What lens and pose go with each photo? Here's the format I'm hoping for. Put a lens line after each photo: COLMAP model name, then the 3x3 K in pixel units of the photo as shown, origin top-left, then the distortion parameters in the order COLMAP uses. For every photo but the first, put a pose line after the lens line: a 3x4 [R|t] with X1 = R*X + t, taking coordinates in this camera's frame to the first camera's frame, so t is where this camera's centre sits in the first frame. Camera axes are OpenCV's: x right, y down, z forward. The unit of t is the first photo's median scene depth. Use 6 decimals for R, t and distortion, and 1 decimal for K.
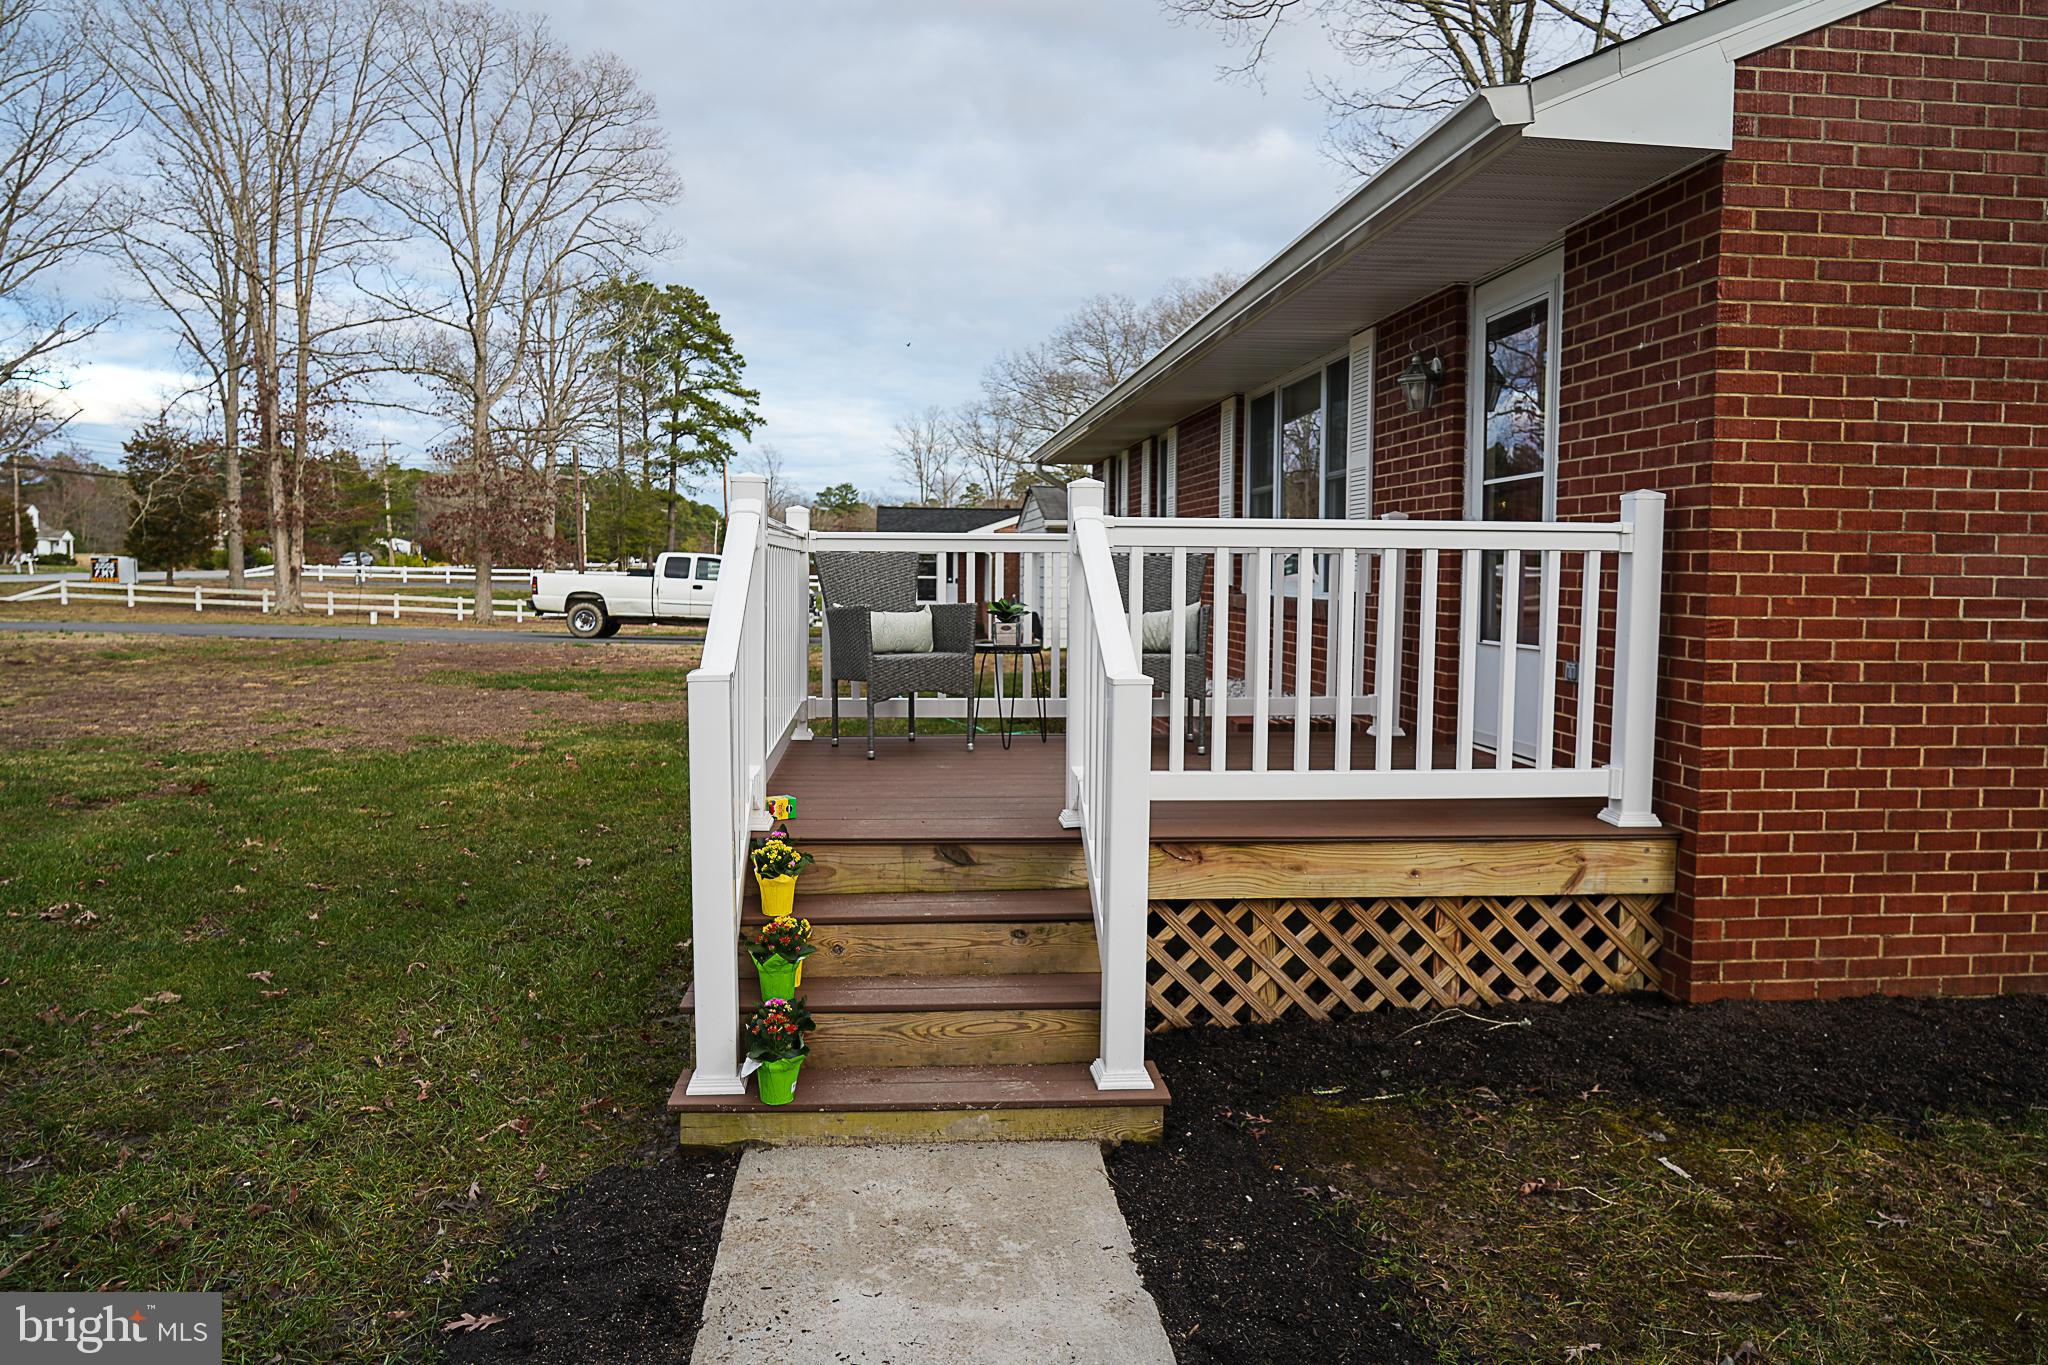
lens RADIAL K [[1381.2, 0, 1027.8], [0, 1381.2, 676.9], [0, 0, 1]] dist [-0.026921, 0.015903]
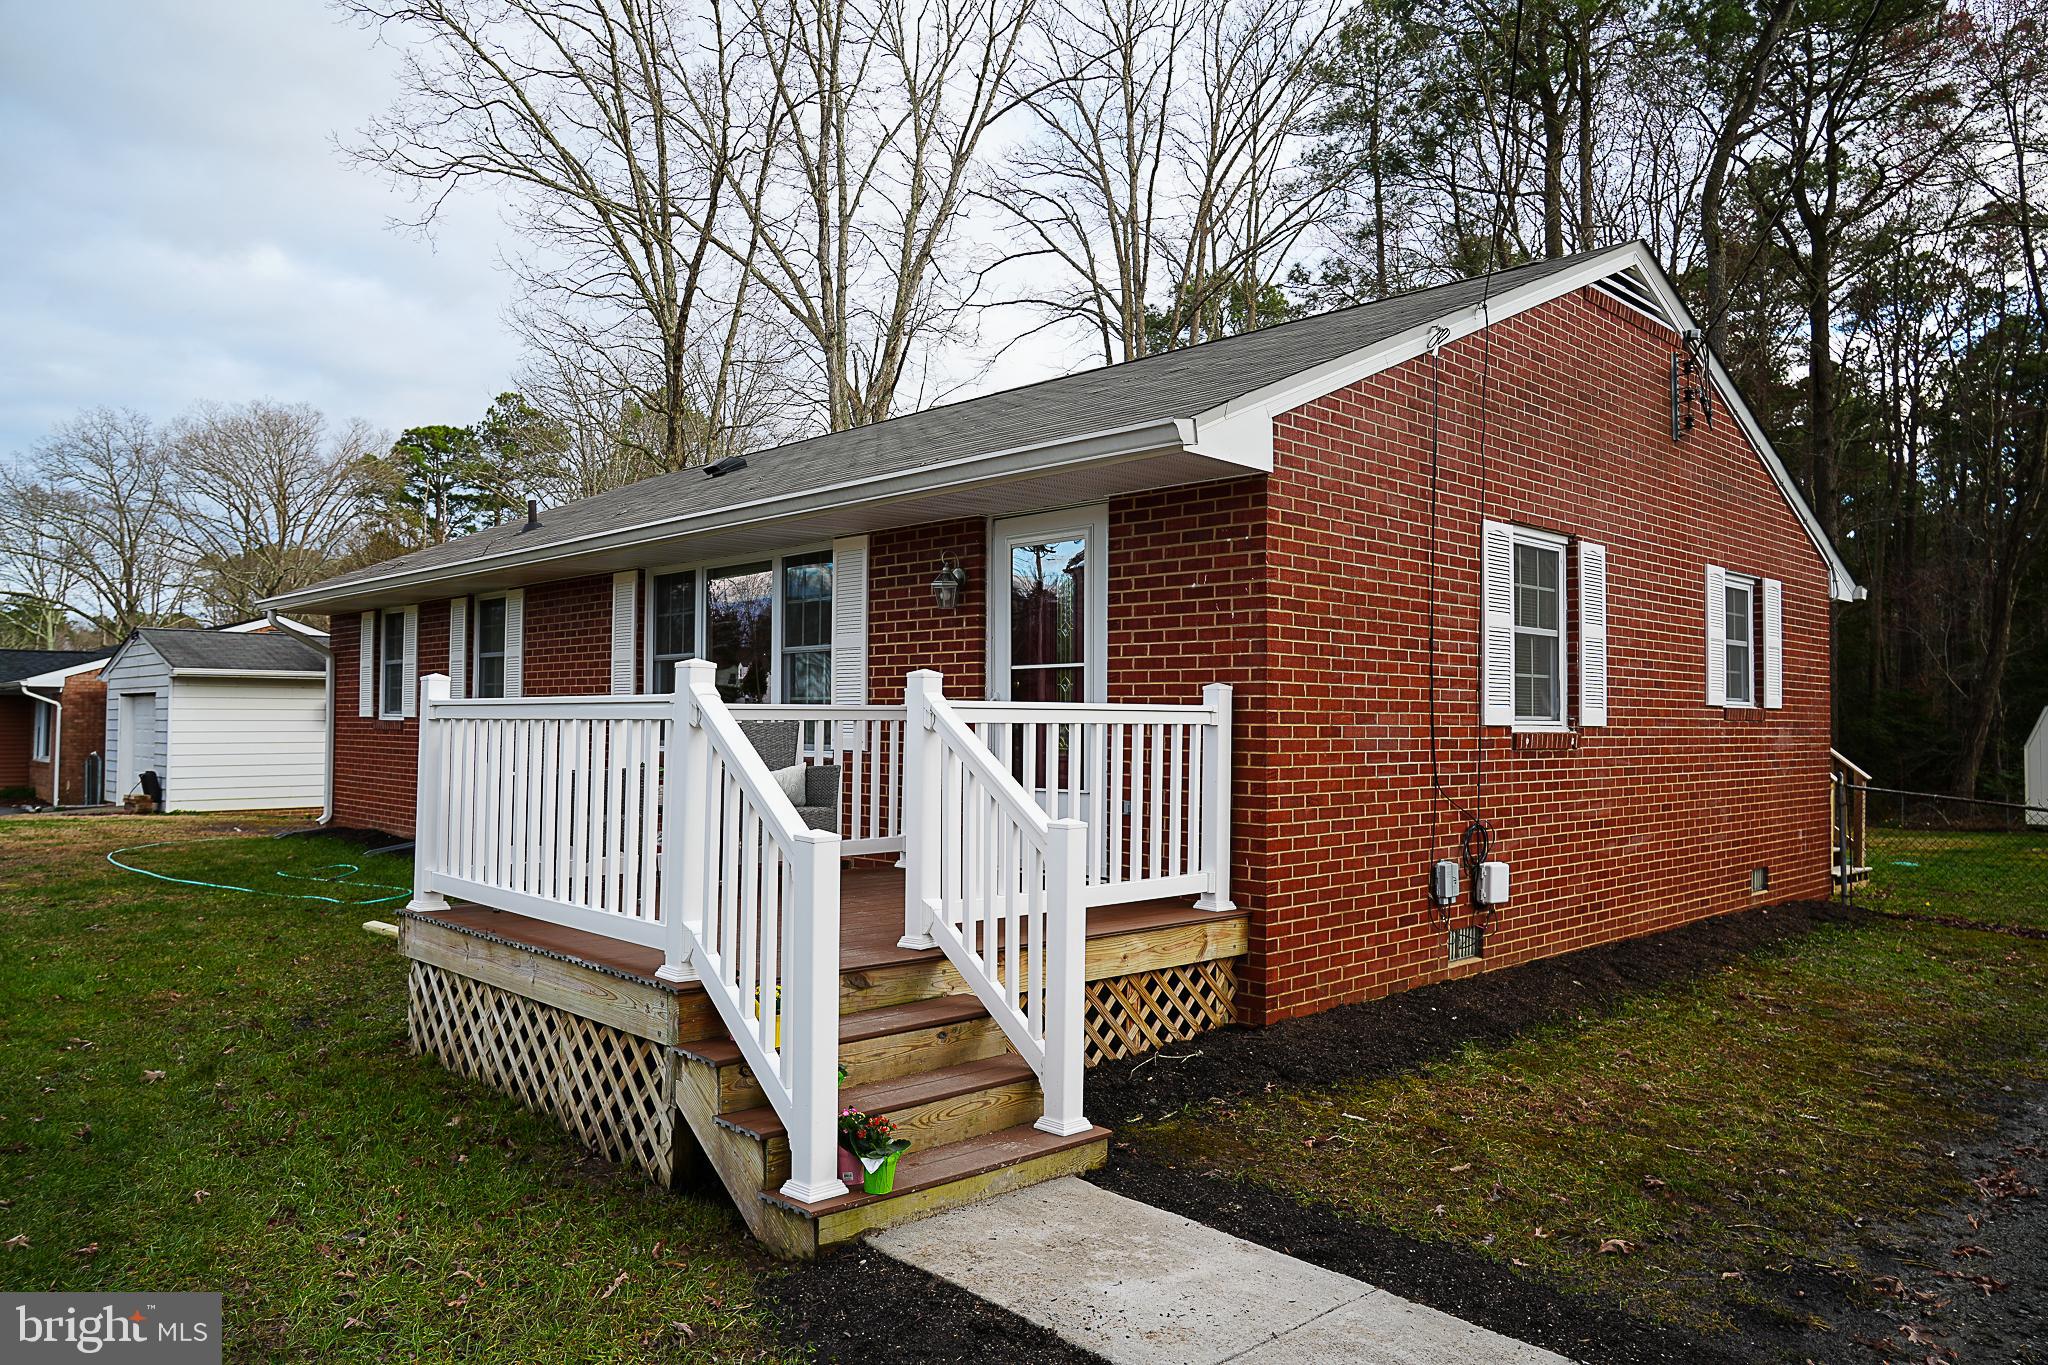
lens RADIAL K [[1381.2, 0, 950.7], [0, 1381.2, 698.2], [0, 0, 1]] dist [-0.026921, 0.015903]
pose [[0.802073, 0.006126, 0.597194, -0.693128], [0.047825, 0.996077, -0.074450, -0.022349], [-0.595307, 0.088276, 0.798634, -0.025995]]
